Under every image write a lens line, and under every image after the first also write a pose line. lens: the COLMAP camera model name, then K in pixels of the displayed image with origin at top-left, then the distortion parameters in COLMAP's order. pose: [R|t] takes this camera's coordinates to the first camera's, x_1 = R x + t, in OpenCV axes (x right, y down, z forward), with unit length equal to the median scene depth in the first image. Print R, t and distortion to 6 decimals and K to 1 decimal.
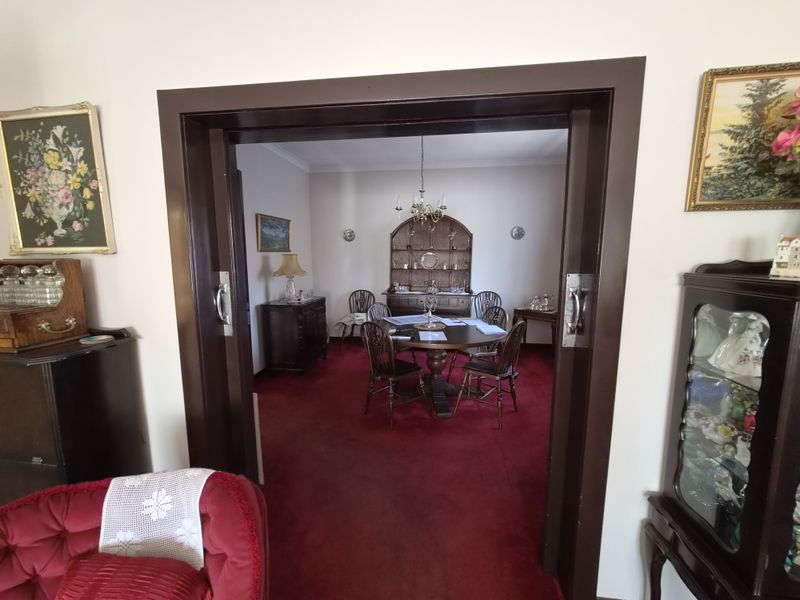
lens RADIAL K [[329.5, 0, 403.8], [0, 329.5, 298.8], [0, 0, 1]] dist [-0.004076, -0.000055]
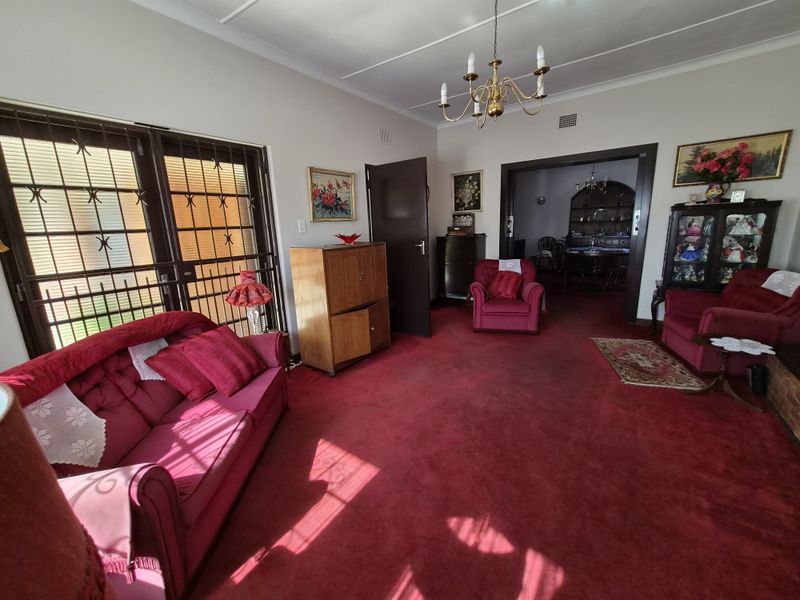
lens RADIAL K [[329.5, 0, 399.5], [0, 329.5, 298.8], [0, 0, 1]] dist [-0.004076, -0.000055]
pose [[0.873022, 0.072962, -0.482192, 0.034598], [-0.026697, 0.994413, 0.102132, 0.138486], [0.486950, -0.076291, 0.870092, -0.780885]]
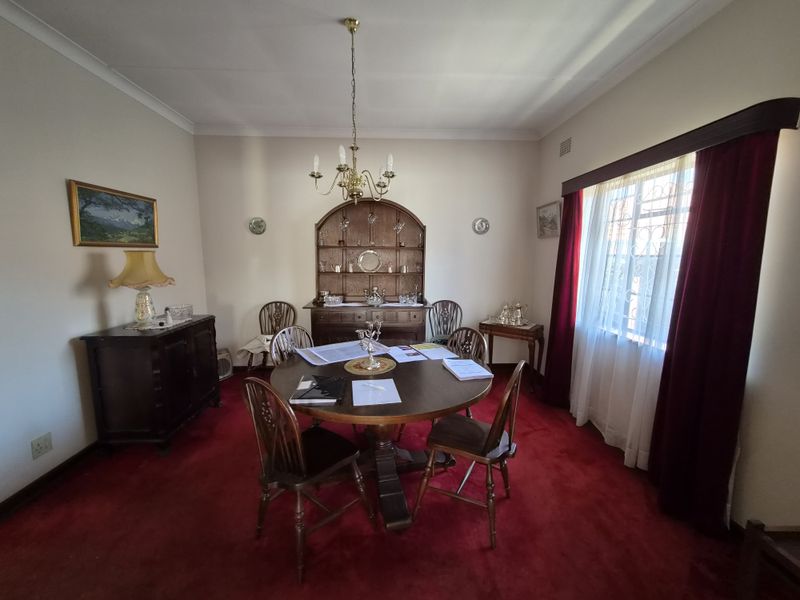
lens RADIAL K [[329.5, 0, 400.9], [0, 329.5, 298.5], [0, 0, 1]] dist [-0.004076, -0.000055]
pose [[0.986229, -0.018624, 0.164335, 0.025345], [0.019121, 0.999816, -0.001443, -0.030980], [-0.164277, 0.004566, 0.986404, 0.270404]]
